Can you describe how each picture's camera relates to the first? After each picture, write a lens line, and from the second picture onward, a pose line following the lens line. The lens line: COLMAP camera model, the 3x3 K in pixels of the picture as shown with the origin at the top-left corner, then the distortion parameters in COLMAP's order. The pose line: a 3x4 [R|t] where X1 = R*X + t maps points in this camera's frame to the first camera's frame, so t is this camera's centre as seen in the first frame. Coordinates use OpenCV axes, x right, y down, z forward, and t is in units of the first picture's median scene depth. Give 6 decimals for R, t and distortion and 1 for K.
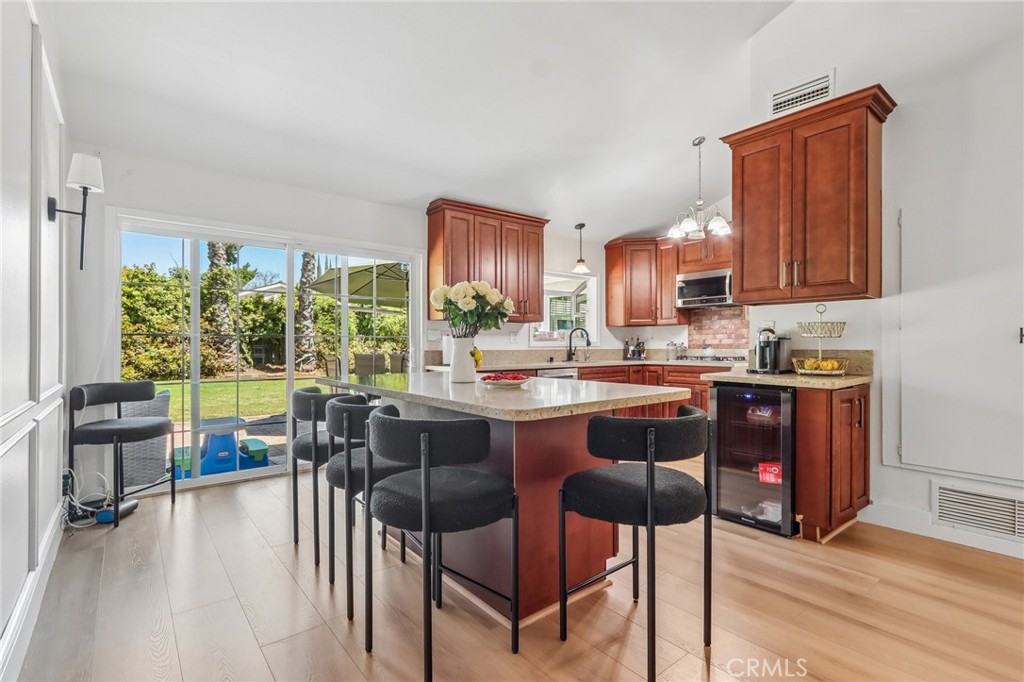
lens RADIAL K [[478.2, 0, 508.4], [0, 478.2, 347.7], [0, 0, 1]] dist [-0.014751, 0.000900]
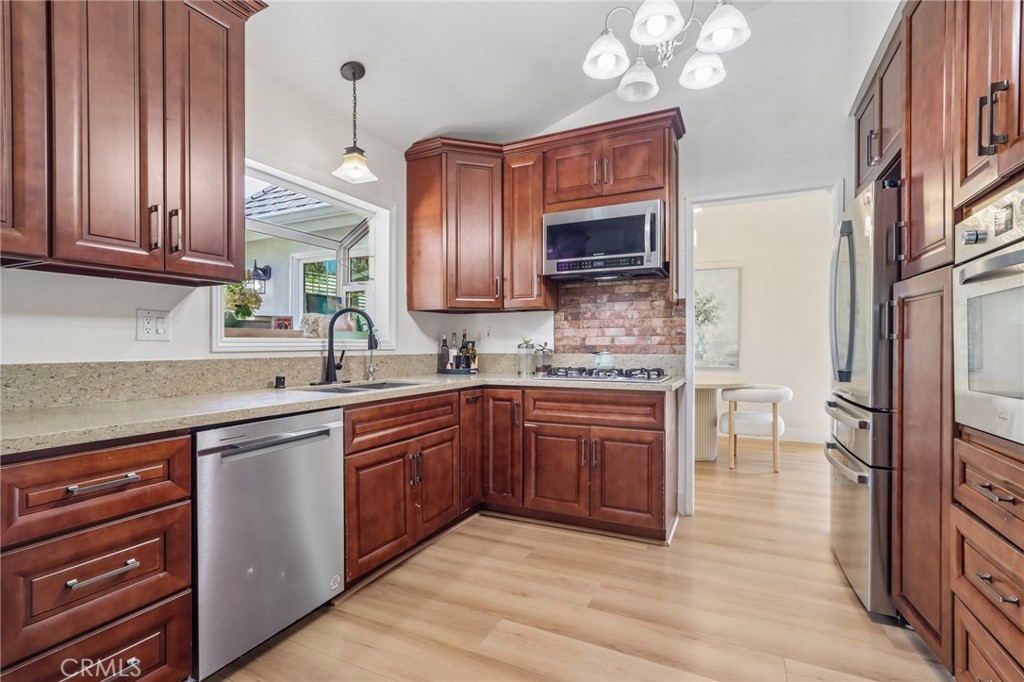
lens RADIAL K [[478.2, 0, 508.4], [0, 478.2, 347.7], [0, 0, 1]] dist [-0.014751, 0.000900]
pose [[0.903887, -0.000325, 0.427772, 0.087057], [-0.000423, 0.999999, 0.001655, -0.005538], [-0.427772, -0.001677, 0.903885, 0.516420]]
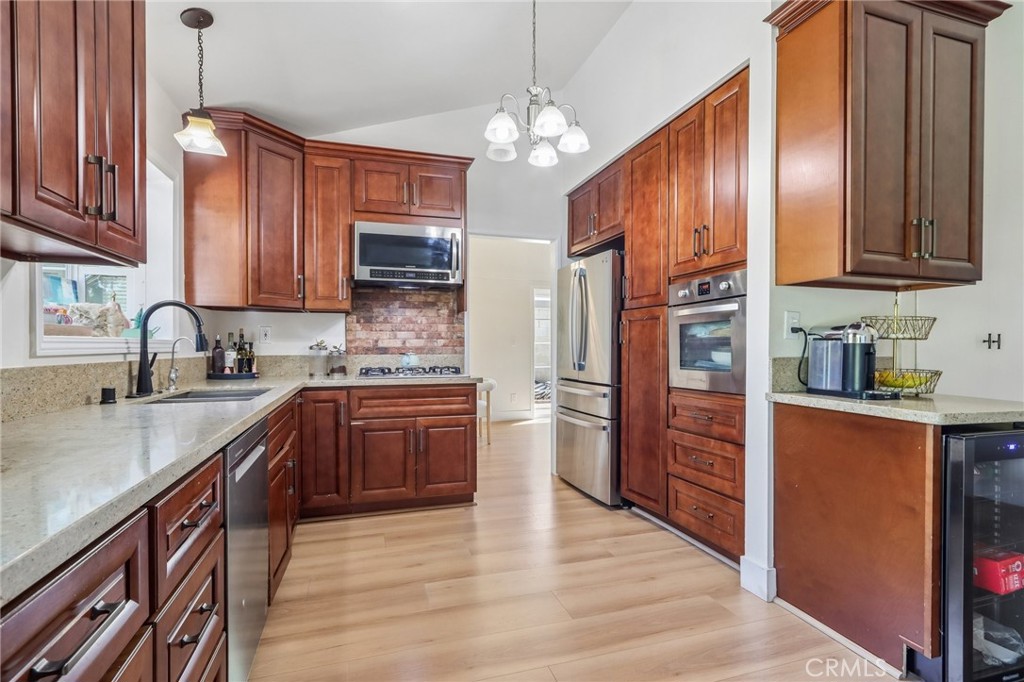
lens RADIAL K [[478.4, 0, 512.6], [0, 478.4, 353.4], [0, 0, 1]] dist [-0.012912, 0.000377]
pose [[0.352656, -0.010457, 0.935695, -0.095397], [0.000647, 0.999940, 0.010931, -0.005770], [-0.935753, -0.003250, 0.352641, 0.609968]]
